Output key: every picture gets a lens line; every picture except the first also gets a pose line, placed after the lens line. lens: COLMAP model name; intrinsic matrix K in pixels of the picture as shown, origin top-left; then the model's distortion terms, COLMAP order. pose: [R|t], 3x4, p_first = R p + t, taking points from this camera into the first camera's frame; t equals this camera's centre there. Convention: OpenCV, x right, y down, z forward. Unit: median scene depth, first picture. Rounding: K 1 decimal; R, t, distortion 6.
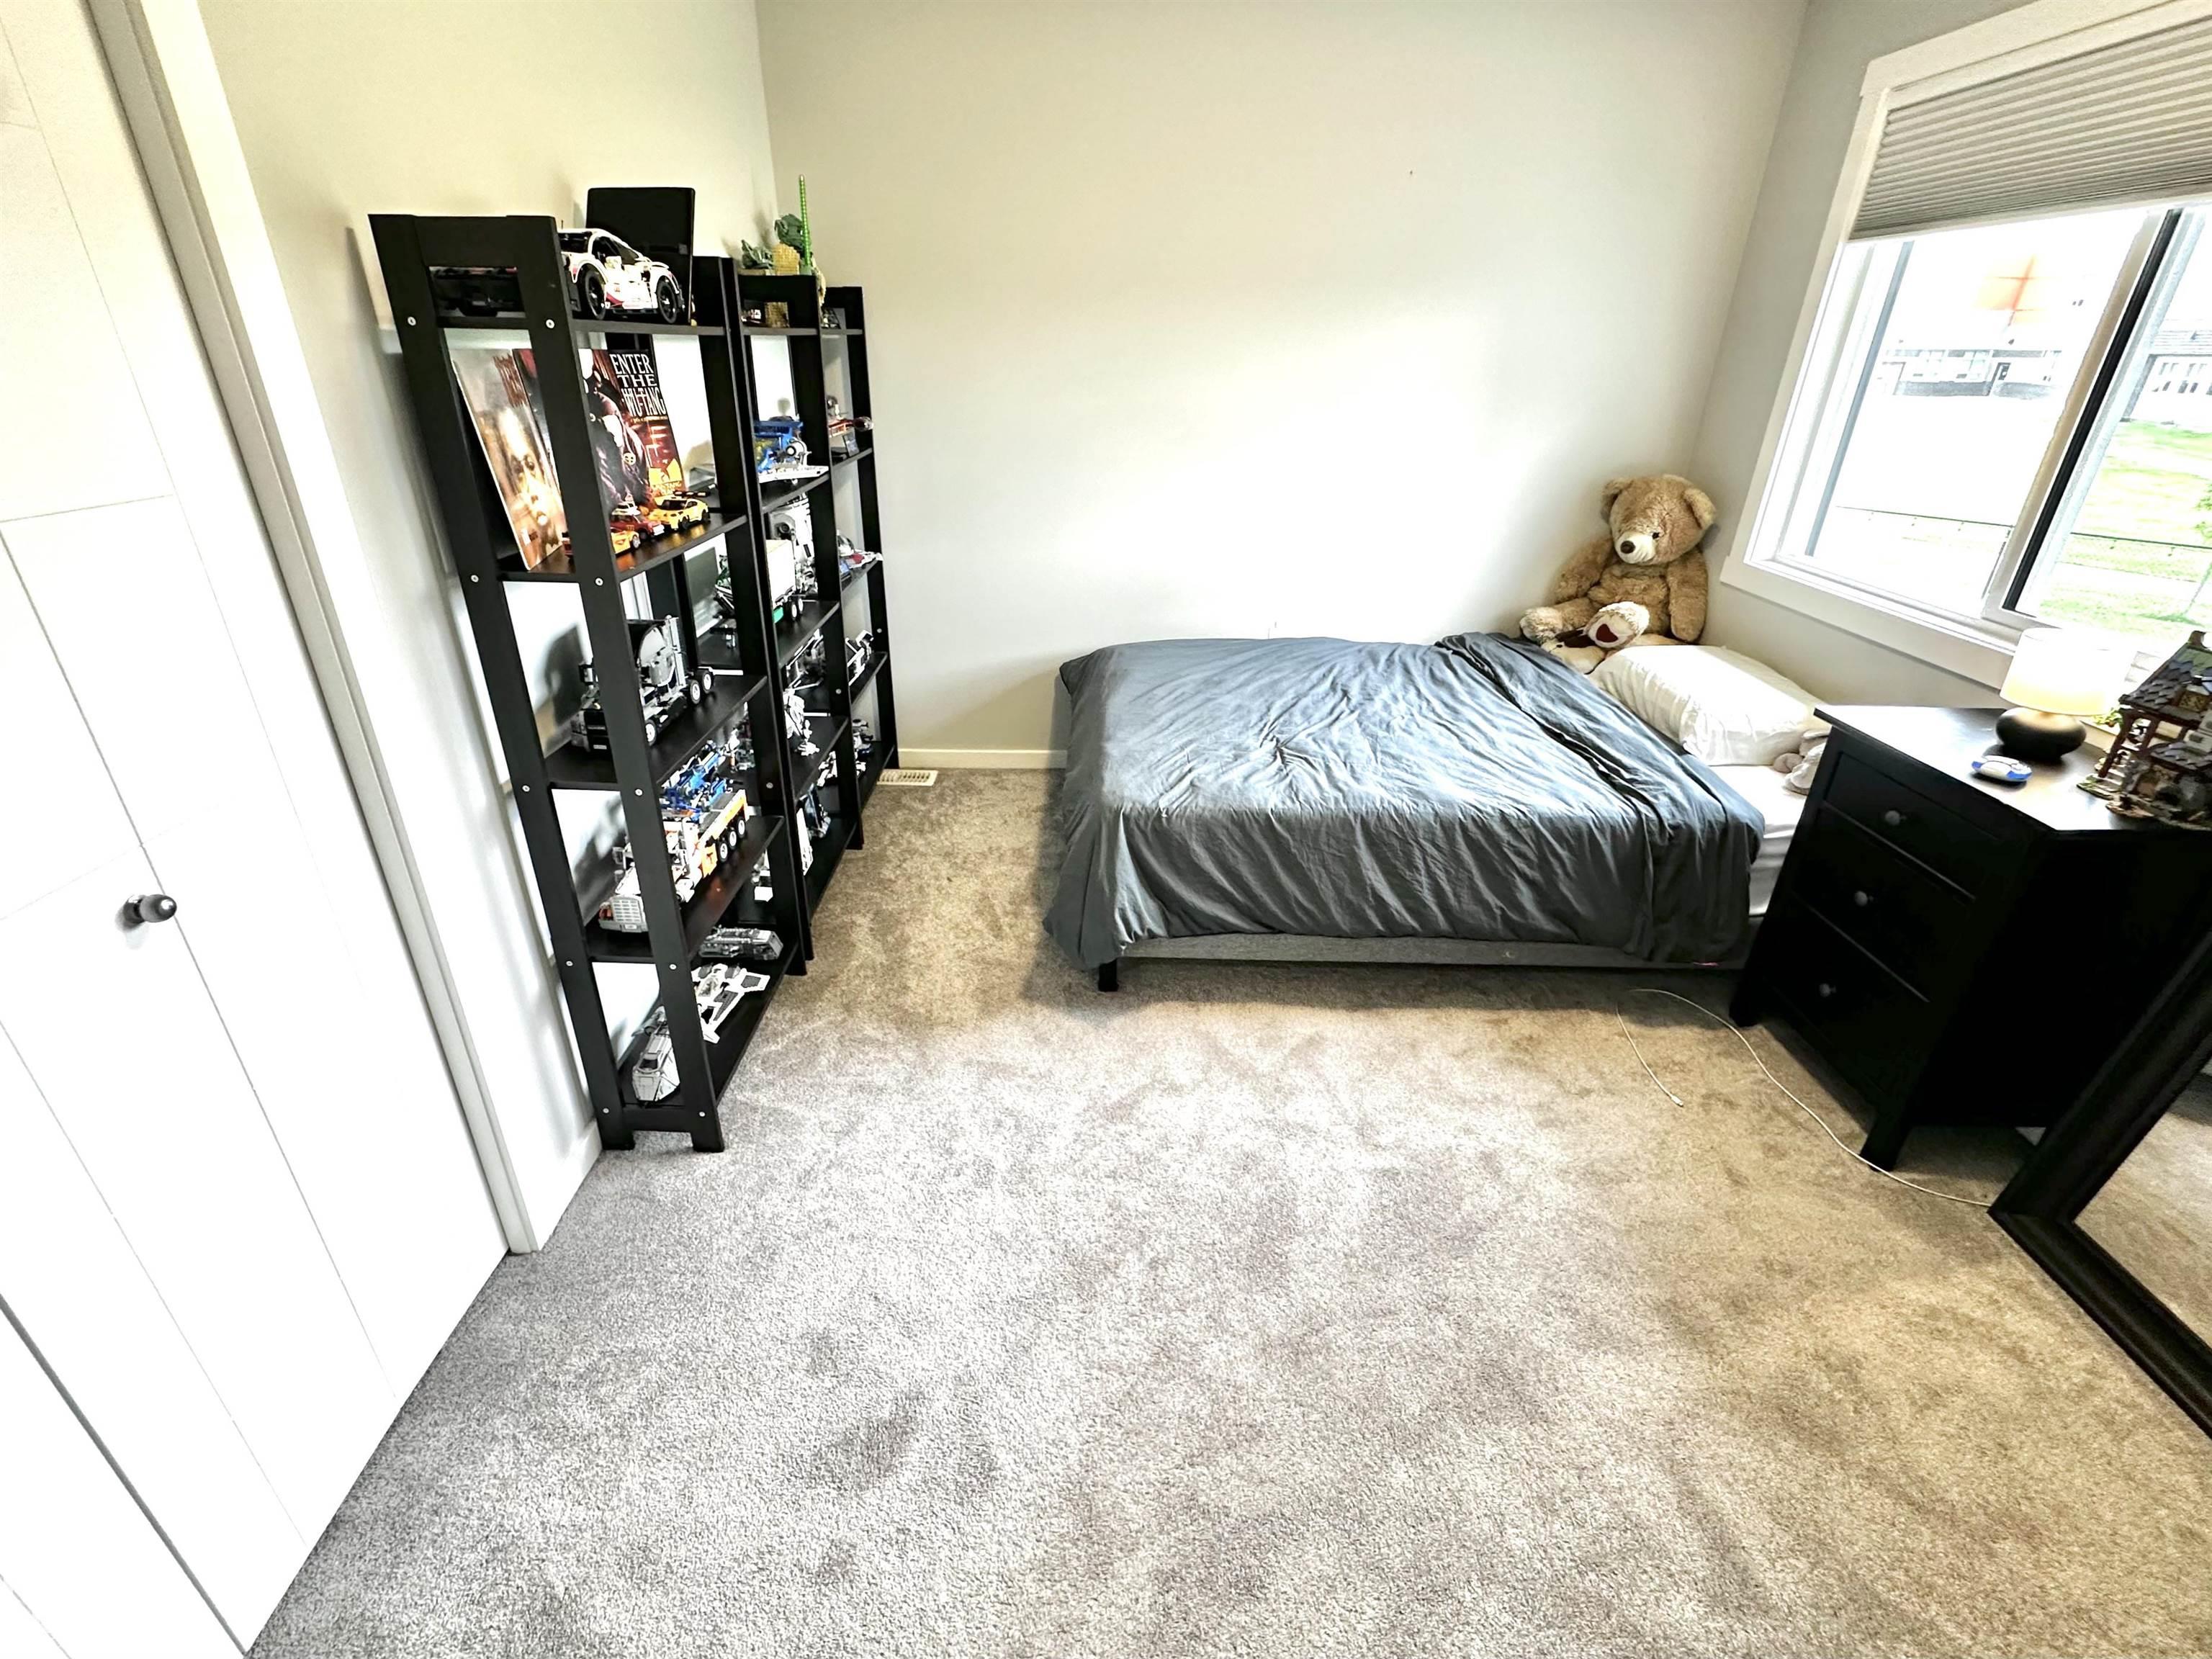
lens RADIAL K [[990.3, 0, 1066.9], [0, 990.3, 820.3], [0, 0, 1]] dist [-0.003494, 0.000481]
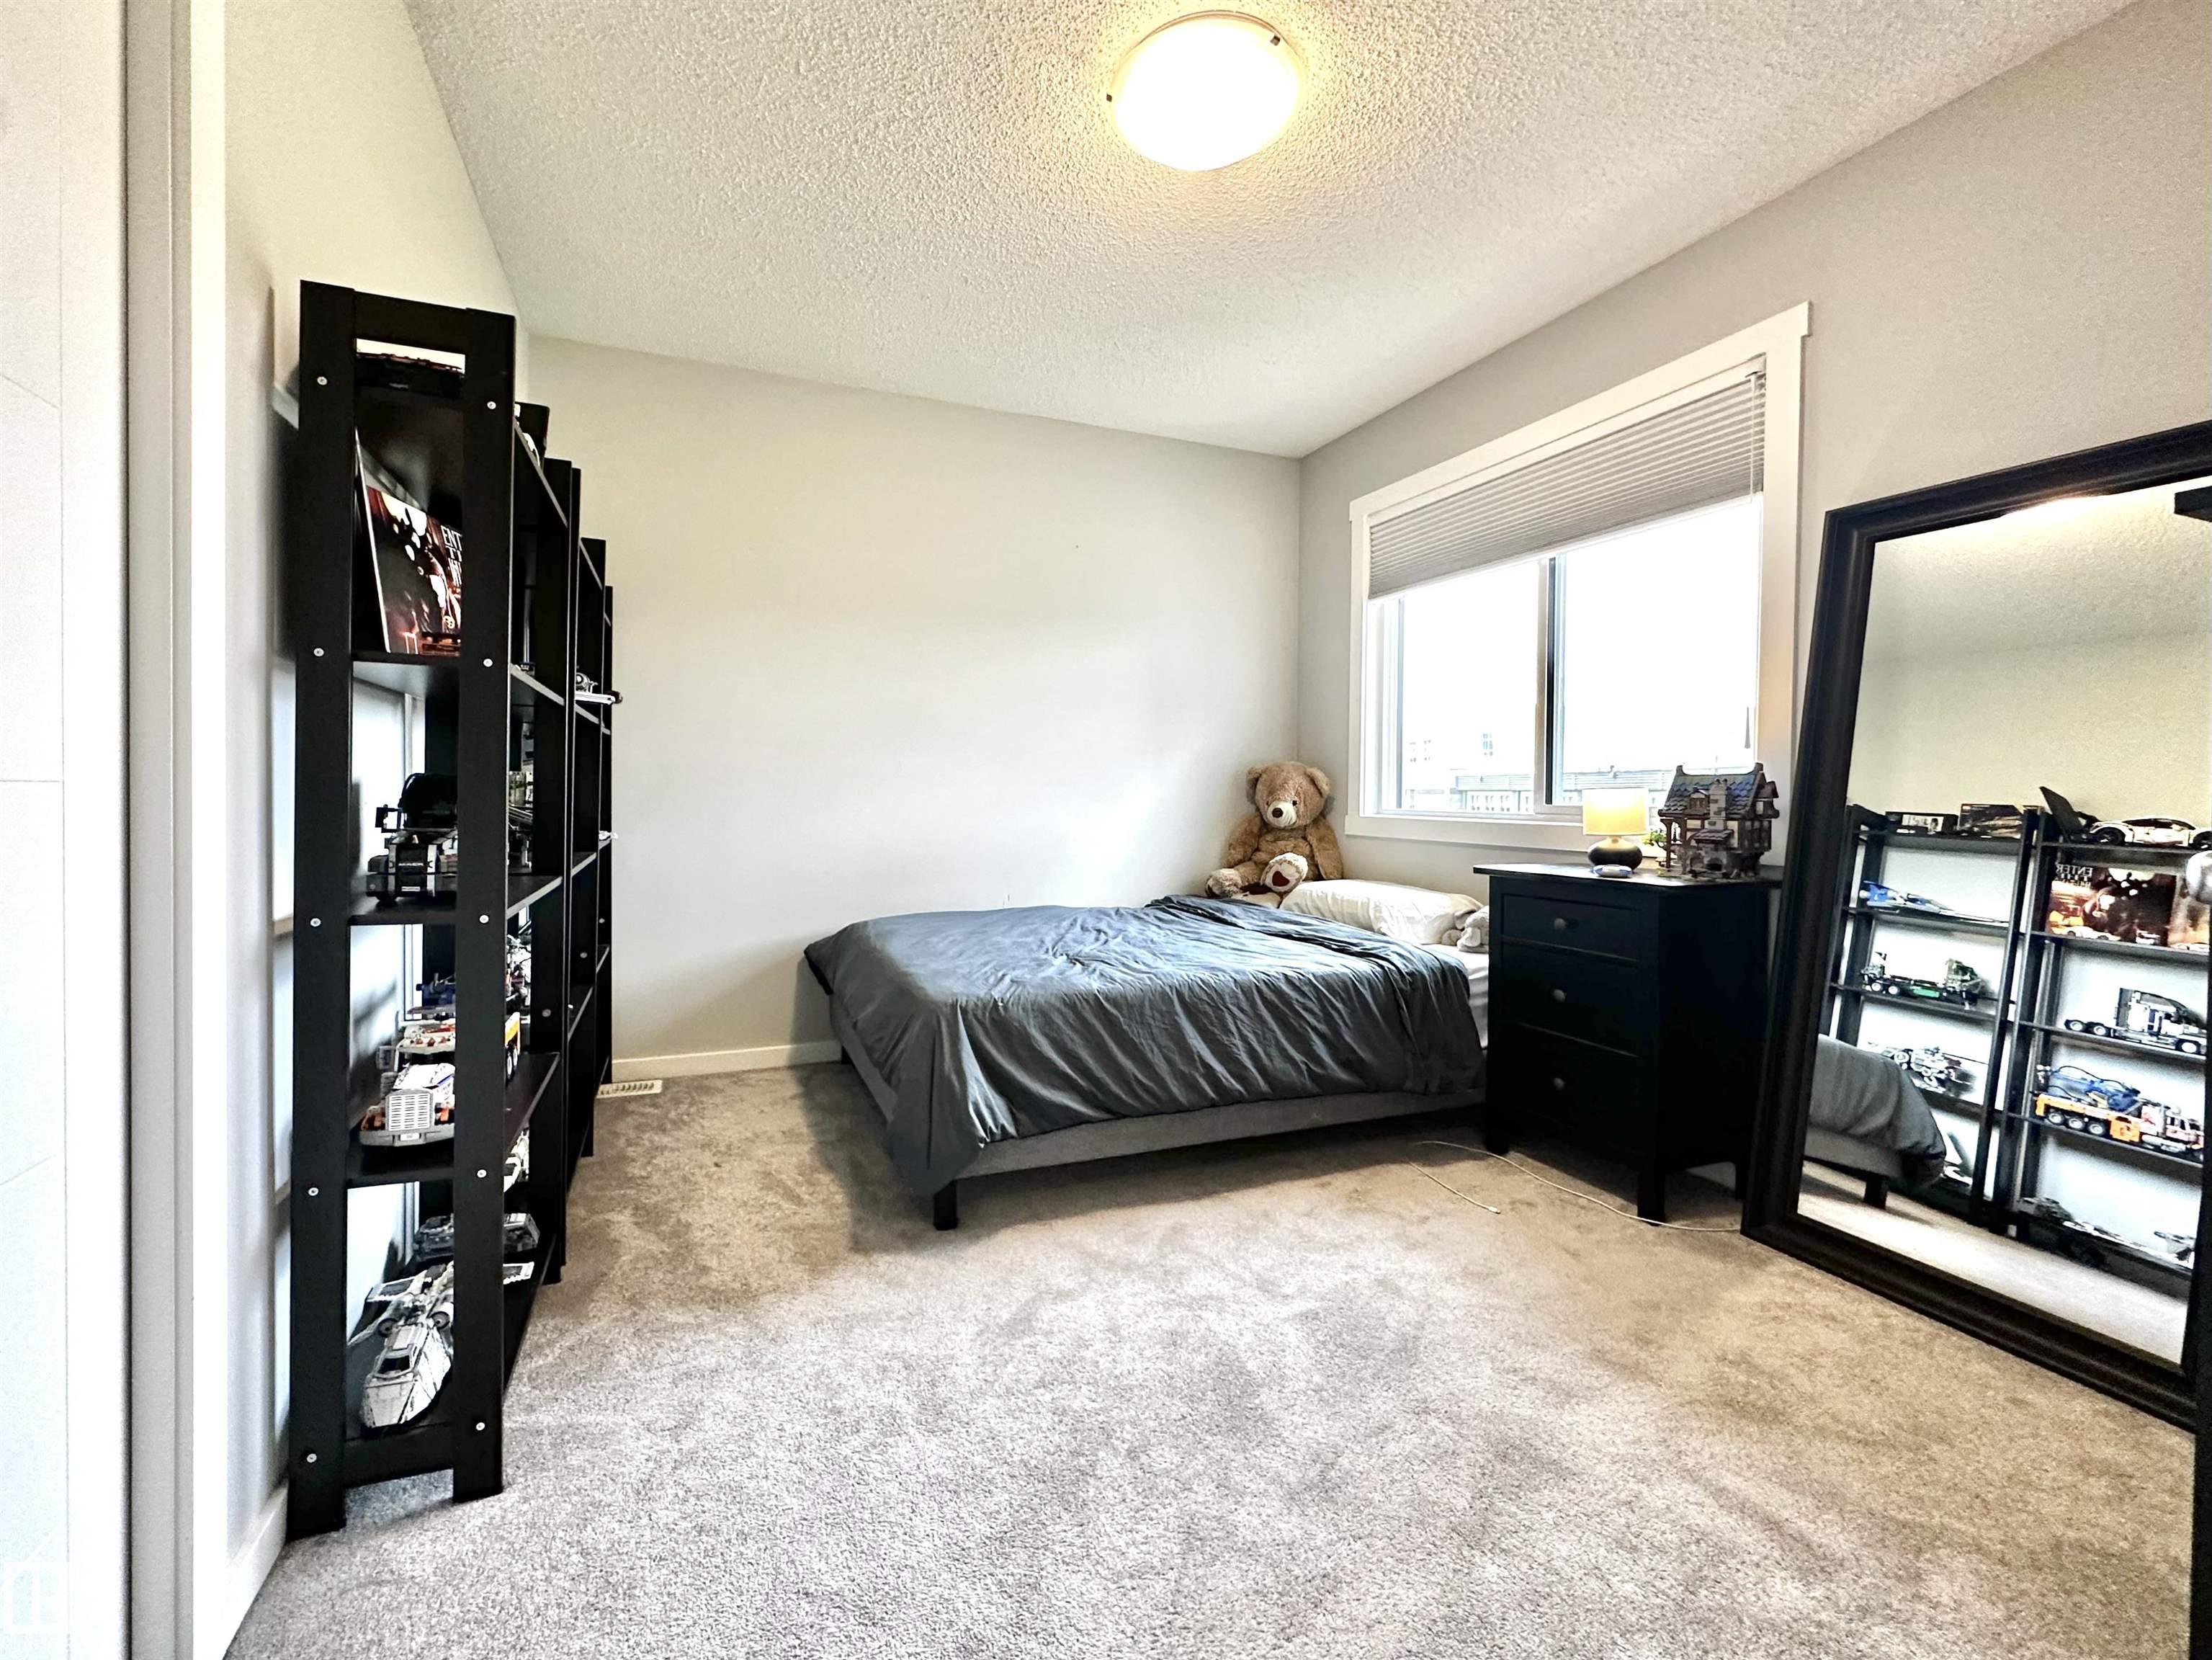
lens RADIAL K [[967.4, 0, 1083.4], [0, 967.4, 795.1], [0, 0, 1]] dist [-0.002347, -0.000074]
pose [[0.918326, -0.005130, 0.395791, -0.204916], [0.172214, 0.905495, -0.387841, 0.193128], [-0.356397, 0.424325, 0.832423, 0.077248]]
